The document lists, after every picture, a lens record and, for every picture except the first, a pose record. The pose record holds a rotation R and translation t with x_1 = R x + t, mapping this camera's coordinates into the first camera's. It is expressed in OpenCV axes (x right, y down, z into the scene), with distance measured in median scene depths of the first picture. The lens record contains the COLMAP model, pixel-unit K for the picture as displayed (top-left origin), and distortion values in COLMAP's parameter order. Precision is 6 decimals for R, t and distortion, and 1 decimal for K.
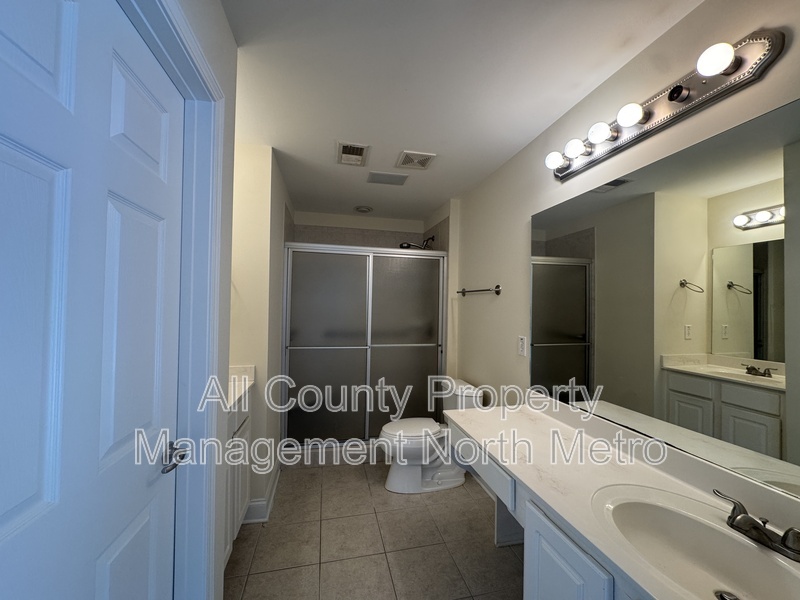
lens RADIAL K [[321.1, 0, 399.2], [0, 321.1, 300.2], [0, 0, 1]] dist [0.001278, -0.000407]
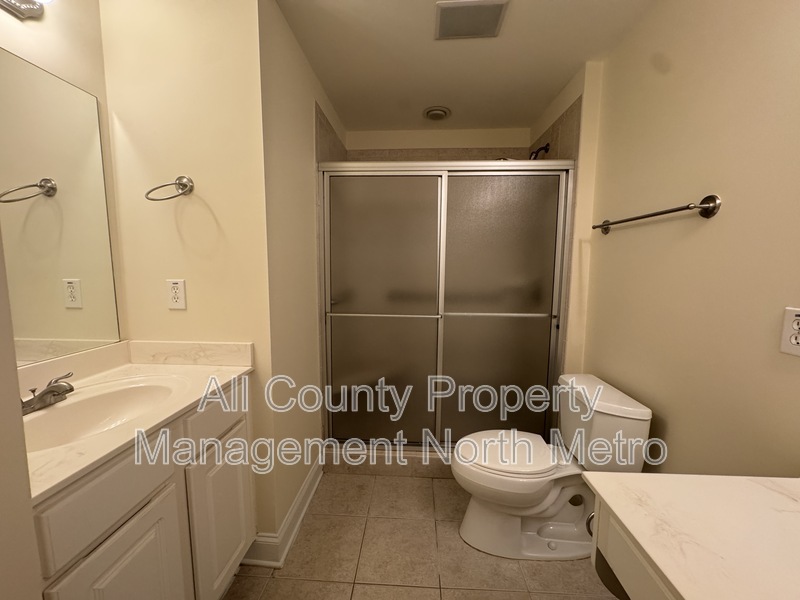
lens RADIAL K [[321.1, 0, 399.2], [0, 321.1, 300.2], [0, 0, 1]] dist [0.001278, -0.000407]
pose [[0.960625, 0.018186, -0.277252, 0.008201], [0.014366, 0.993270, 0.114928, 0.035910], [0.277476, -0.114385, 0.953899, 0.356287]]
